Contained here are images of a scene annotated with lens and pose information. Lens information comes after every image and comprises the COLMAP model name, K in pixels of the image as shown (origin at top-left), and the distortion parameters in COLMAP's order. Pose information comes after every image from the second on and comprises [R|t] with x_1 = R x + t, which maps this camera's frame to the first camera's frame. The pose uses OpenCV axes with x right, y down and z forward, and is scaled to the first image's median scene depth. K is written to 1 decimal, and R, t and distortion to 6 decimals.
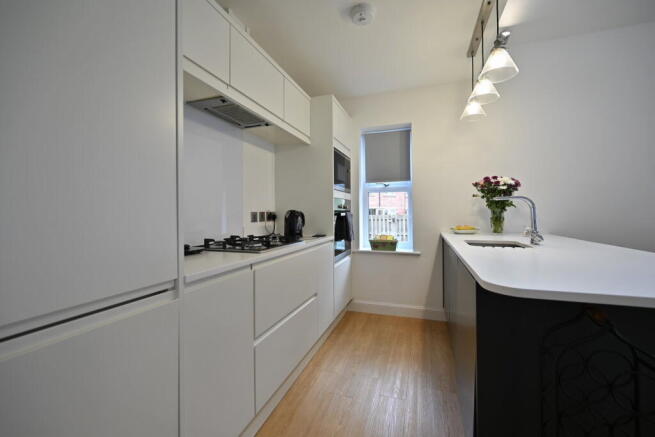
lens RADIAL K [[268.8, 0, 327.5], [0, 268.8, 218.5], [0, 0, 1]] dist [-0.000473, 0.000046]
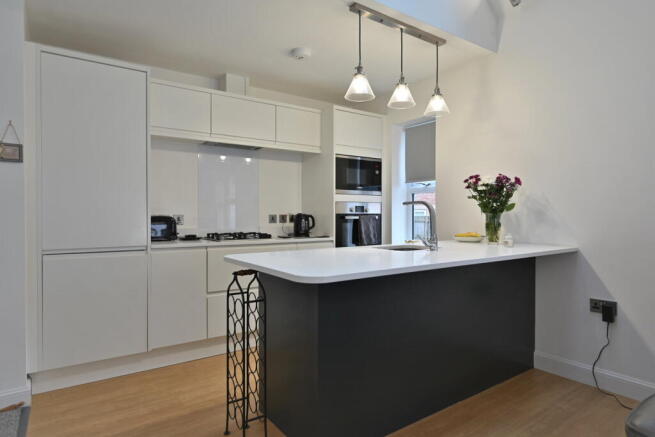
lens RADIAL K [[373.8, 0, 327.5], [0, 373.8, 218.5], [0, 0, 1]] dist [-0.000175, 0.000015]
pose [[0.807597, 0.013328, -0.589584, 0.890809], [-0.021221, 0.999754, -0.006468, -0.000824], [0.589353, 0.017735, 0.807681, -0.215755]]
